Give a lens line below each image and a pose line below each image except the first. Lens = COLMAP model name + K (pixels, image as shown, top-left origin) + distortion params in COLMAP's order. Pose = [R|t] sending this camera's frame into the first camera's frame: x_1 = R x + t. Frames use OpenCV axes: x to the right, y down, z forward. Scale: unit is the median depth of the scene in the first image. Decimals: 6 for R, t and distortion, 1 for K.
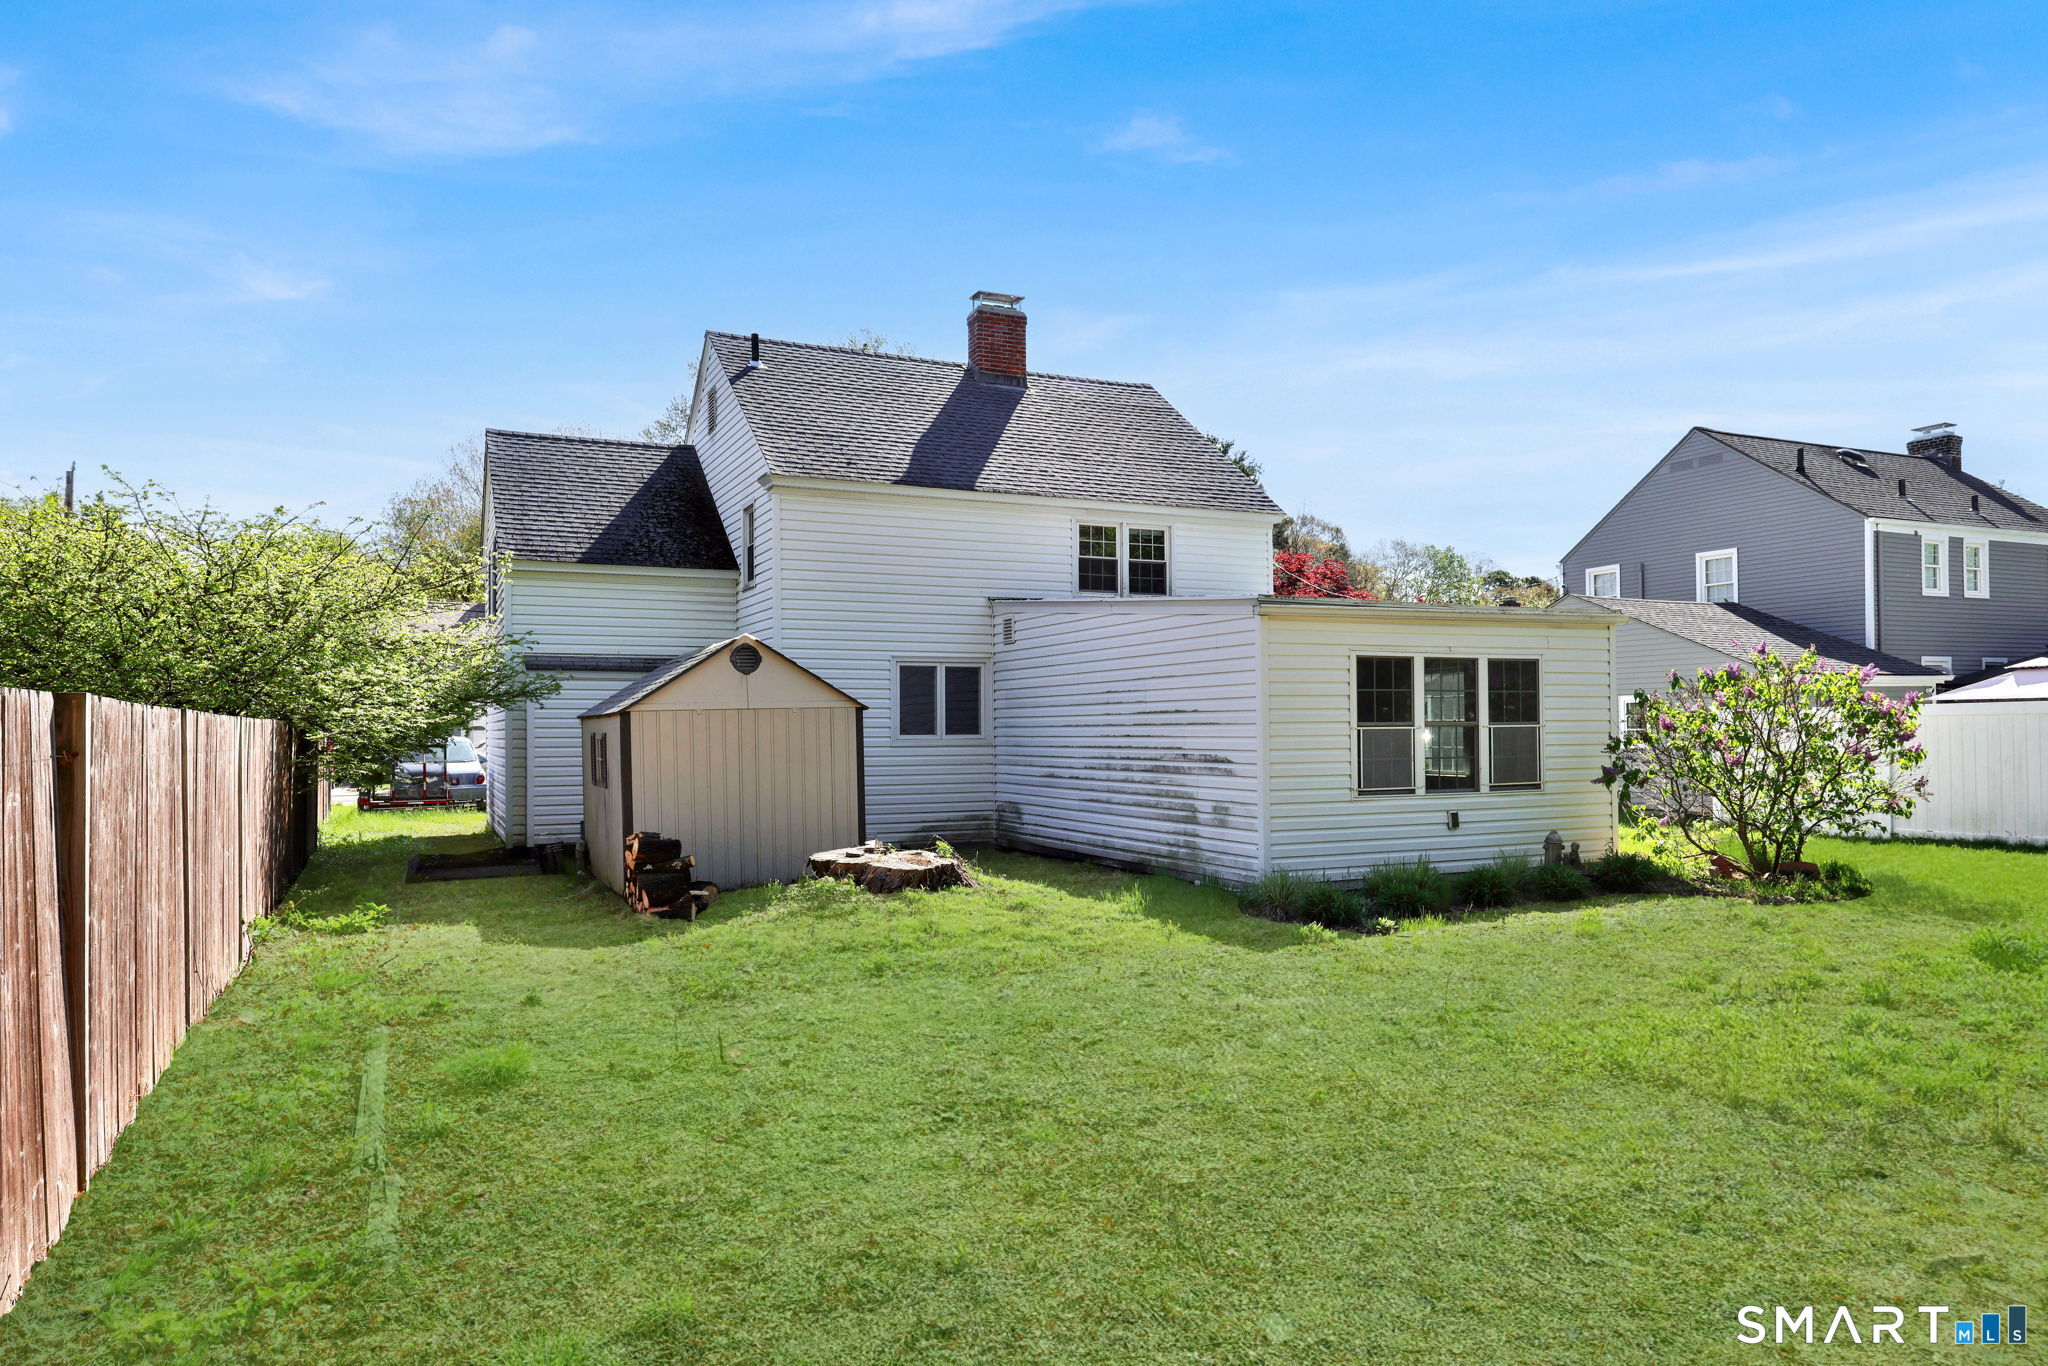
lens RADIAL K [[921.0, 0, 1025.9], [0, 921.0, 674.2], [0, 0, 1]] dist [0.000096, 0.000077]
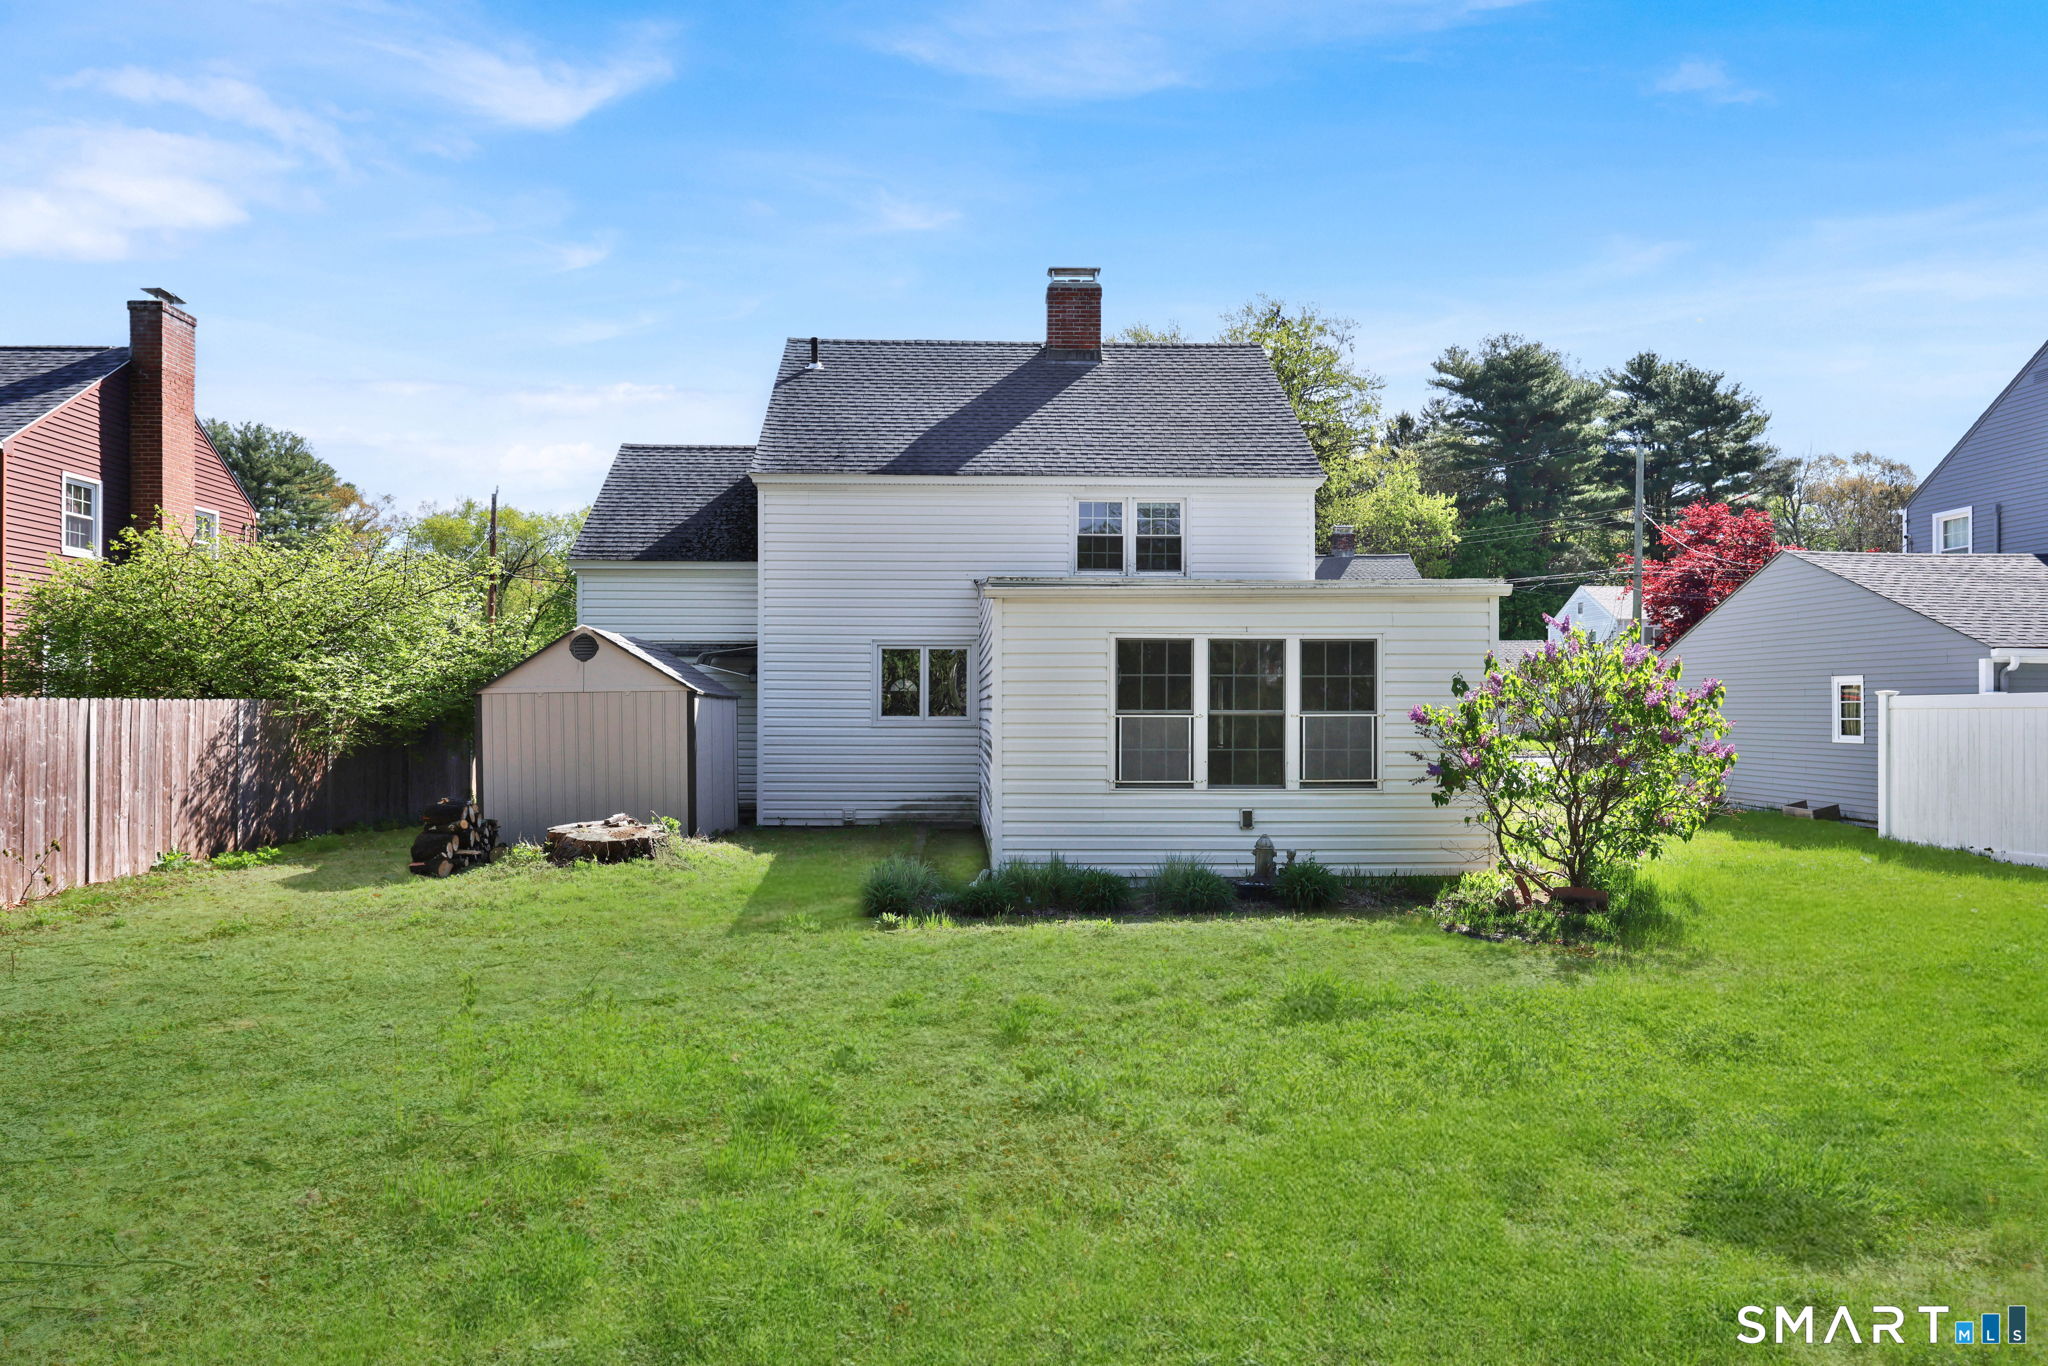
lens RADIAL K [[937.2, 0, 1021.4], [0, 937.2, 662.5], [0, 0, 1]] dist [-0.000528, -0.000330]
pose [[0.958617, -0.004634, -0.284663, 0.305519], [0.007740, 0.999922, 0.009790, -0.003217], [0.284595, -0.011588, 0.958578, 0.035281]]
